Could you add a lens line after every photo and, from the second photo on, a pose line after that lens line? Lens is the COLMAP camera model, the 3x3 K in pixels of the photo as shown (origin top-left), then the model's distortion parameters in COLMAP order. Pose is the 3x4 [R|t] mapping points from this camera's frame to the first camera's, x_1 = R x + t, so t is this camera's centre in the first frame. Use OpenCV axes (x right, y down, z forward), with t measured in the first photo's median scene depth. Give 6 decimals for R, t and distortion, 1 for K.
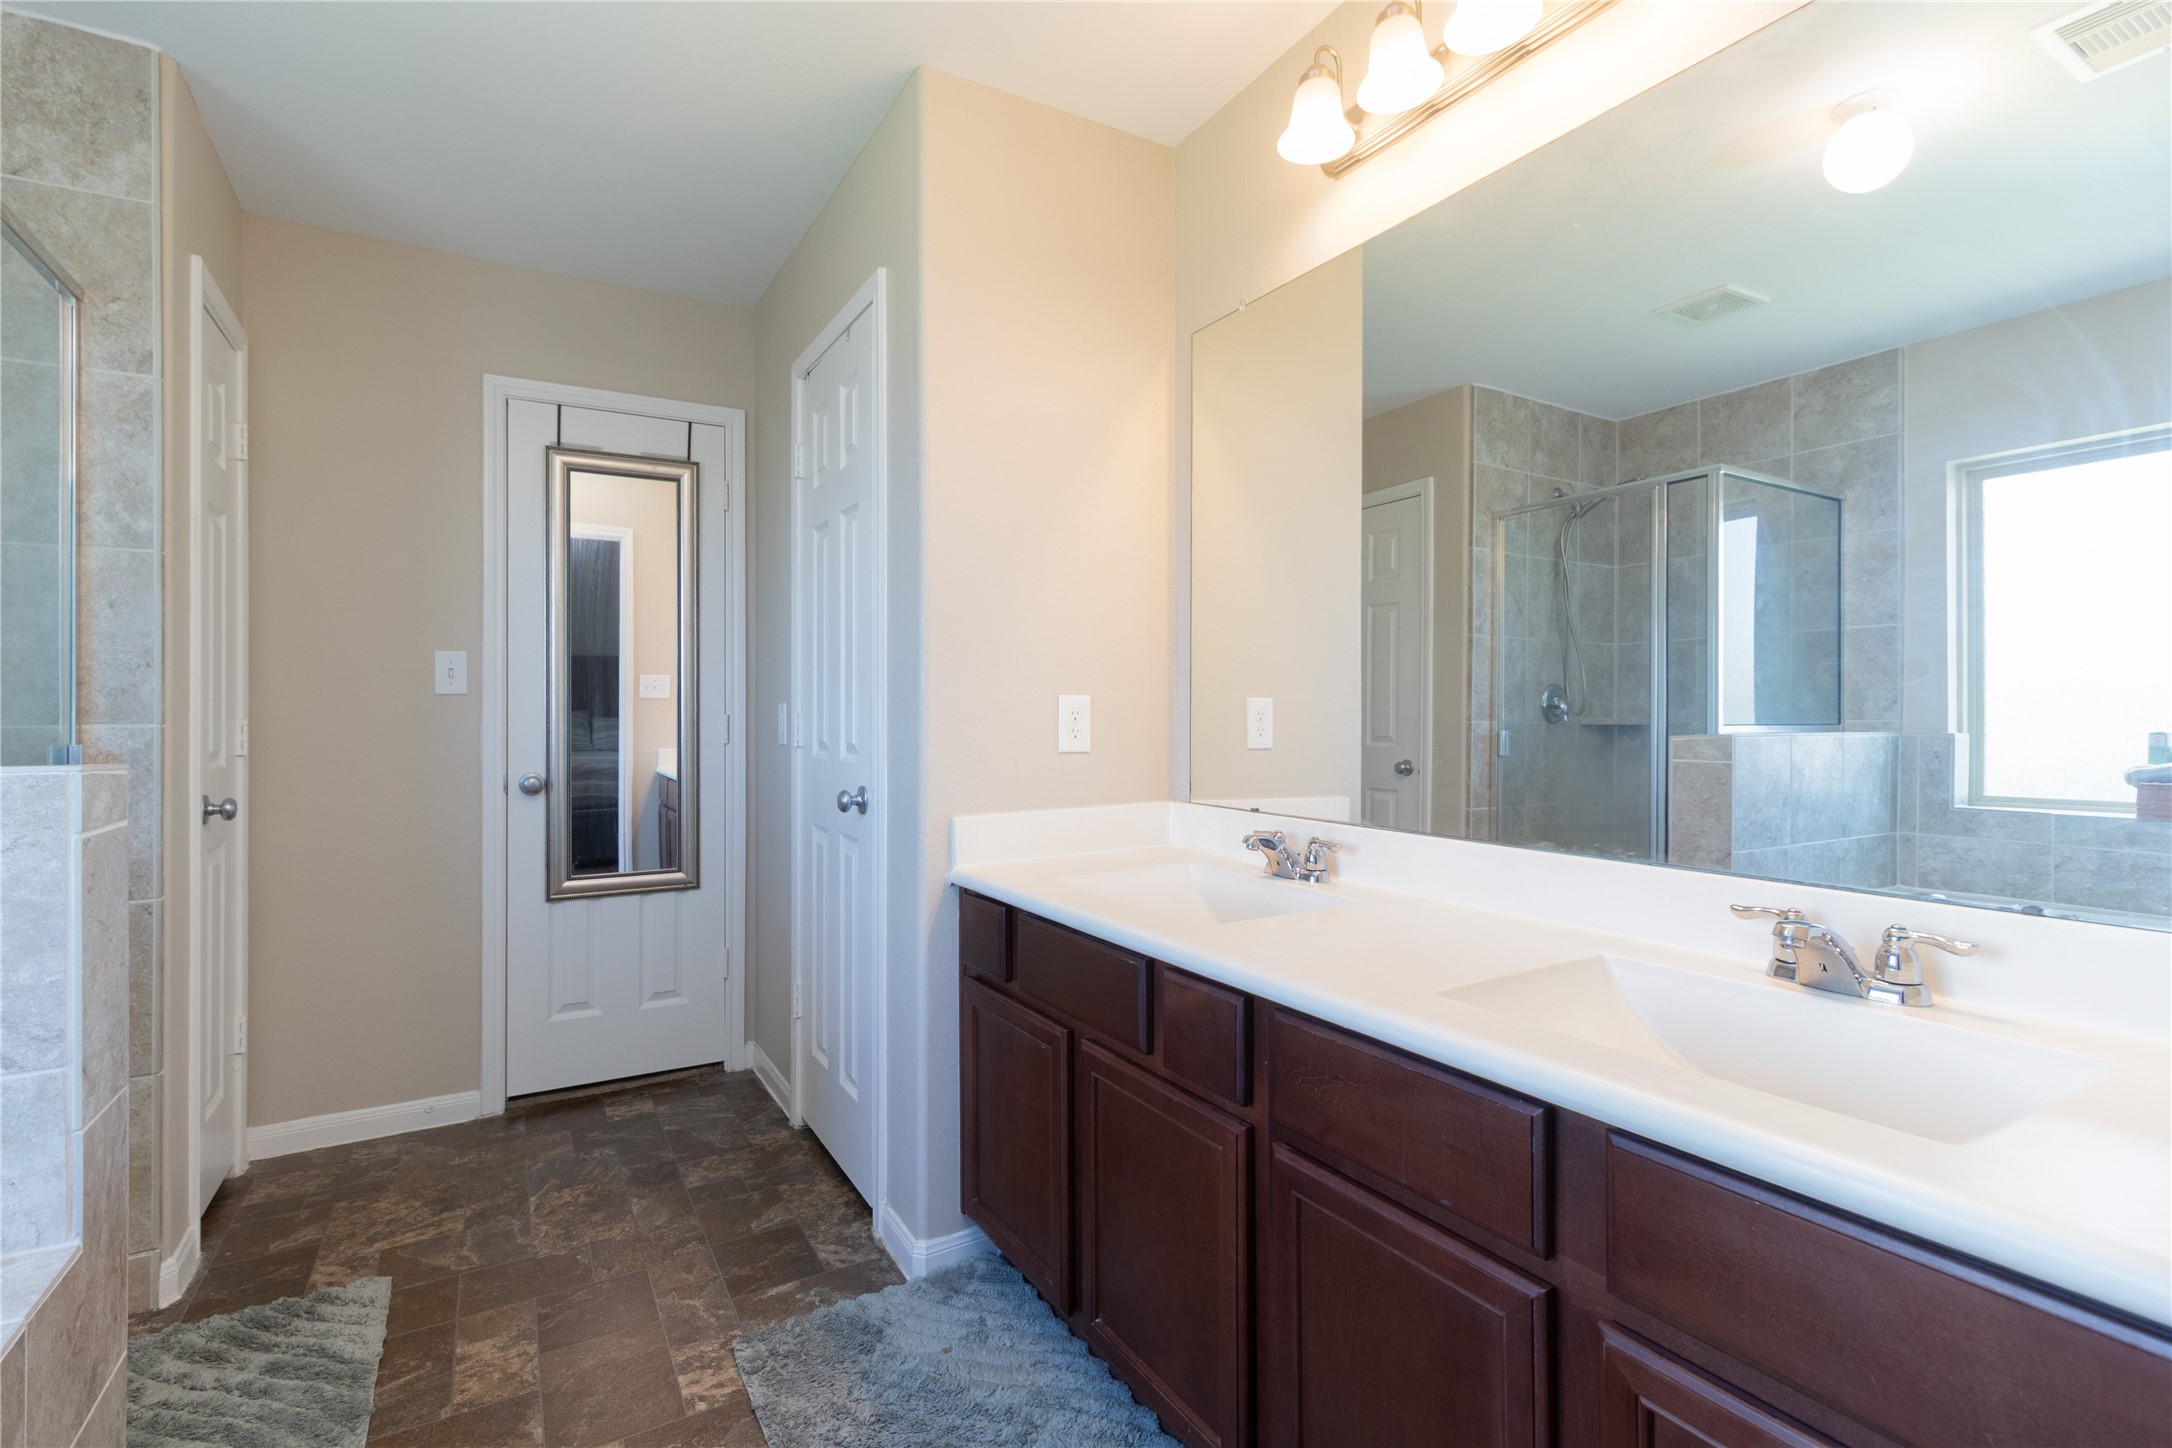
lens RADIAL K [[1002.2, 0, 1066.4], [0, 1002.2, 714.0], [0, 0, 1]] dist [0.002591, -0.000816]
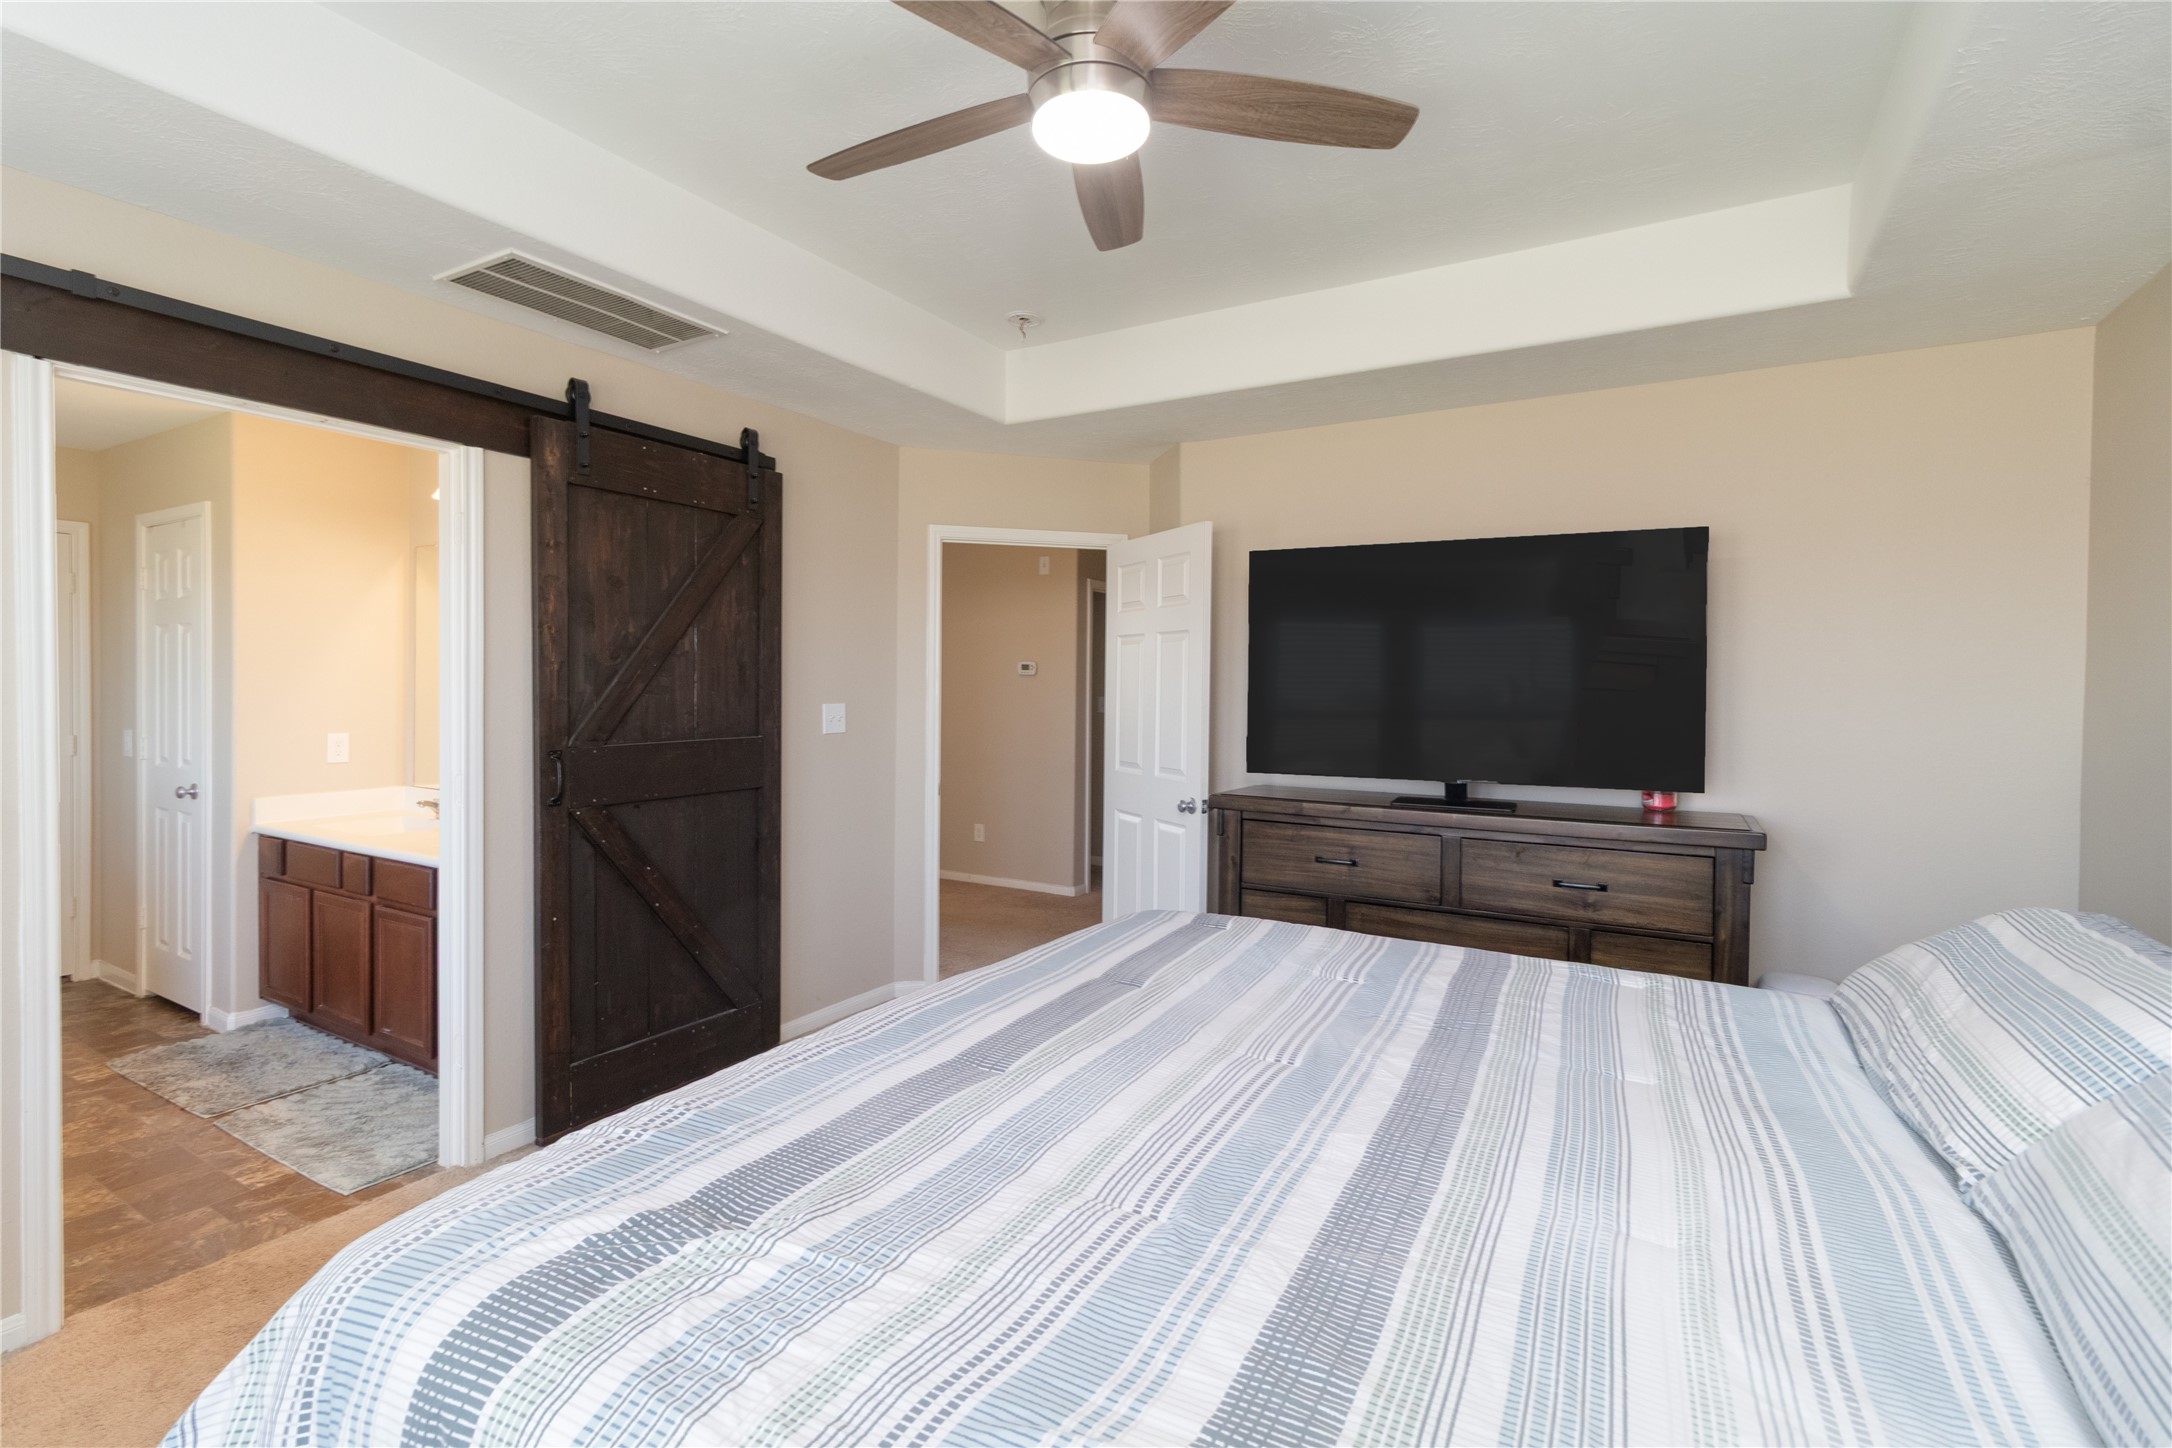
lens RADIAL K [[1002.2, 0, 1096.9], [0, 1002.2, 710.1], [0, 0, 1]] dist [0.002591, -0.000816]
pose [[0.868374, 0.004724, 0.495888, 0.520301], [-0.015824, 0.999709, 0.018186, -0.199714], [-0.495658, -0.023639, 0.868196, -2.293933]]
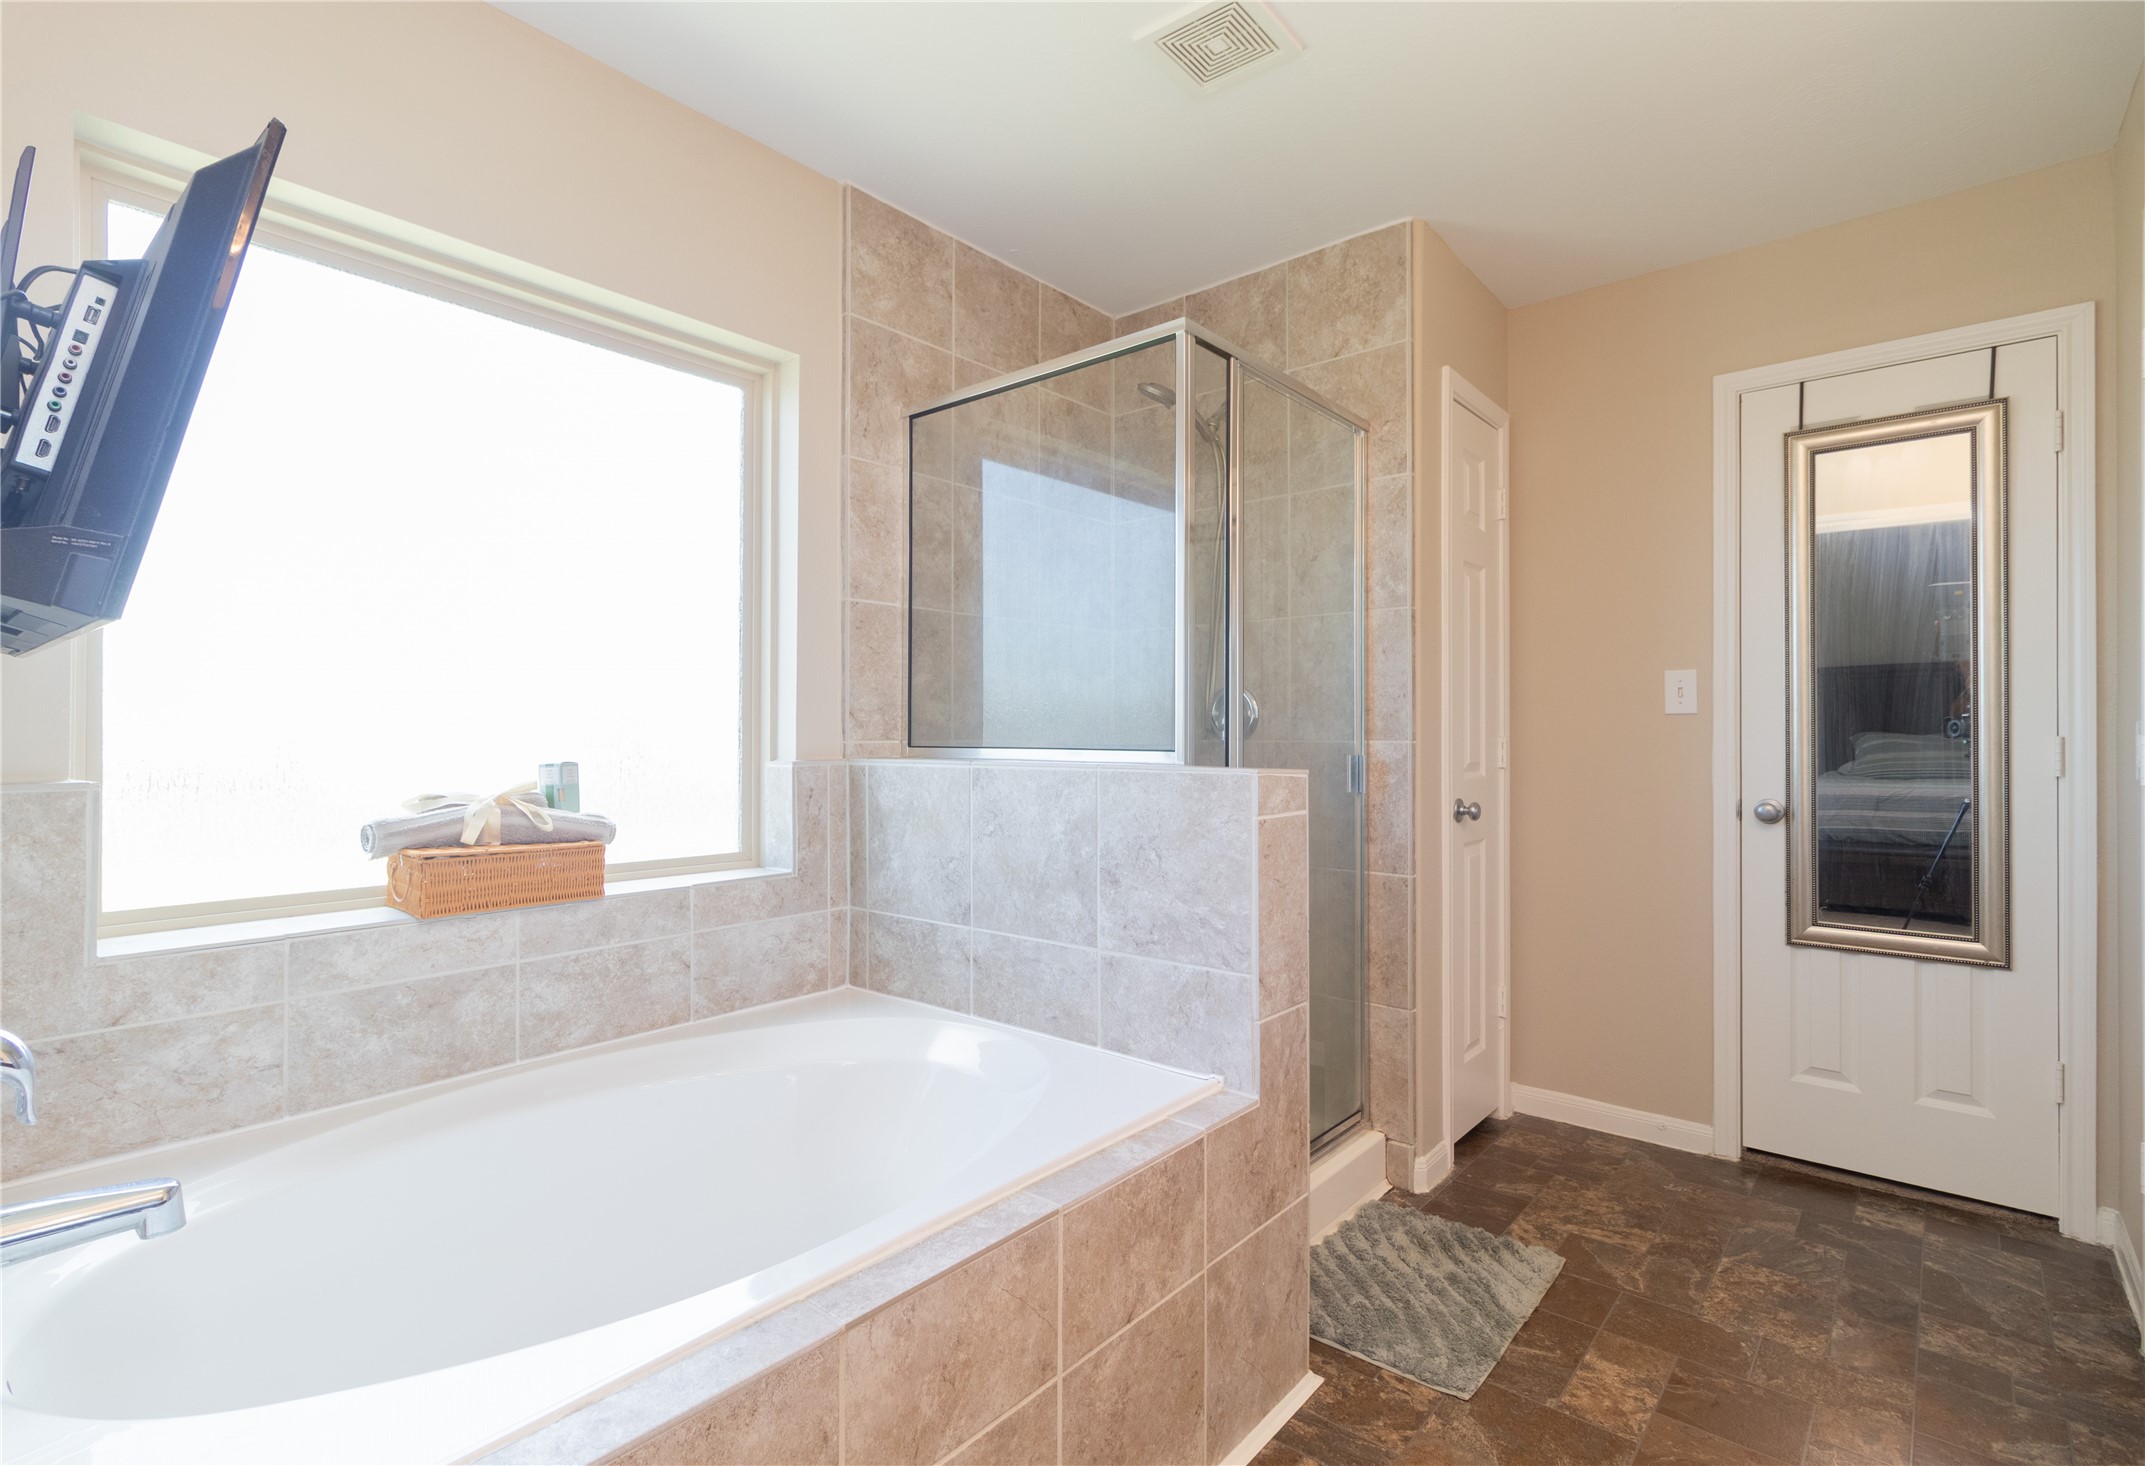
lens RADIAL K [[1004.3, 0, 1070.6], [0, 1004.3, 735.3], [0, 0, 1]] dist [-0.000617, 0.000412]
pose [[0.329954, 0.006758, -0.943973, 0.133134], [-0.003895, 0.999976, 0.005797, -0.002159], [0.943989, 0.001764, 0.329972, 0.121257]]
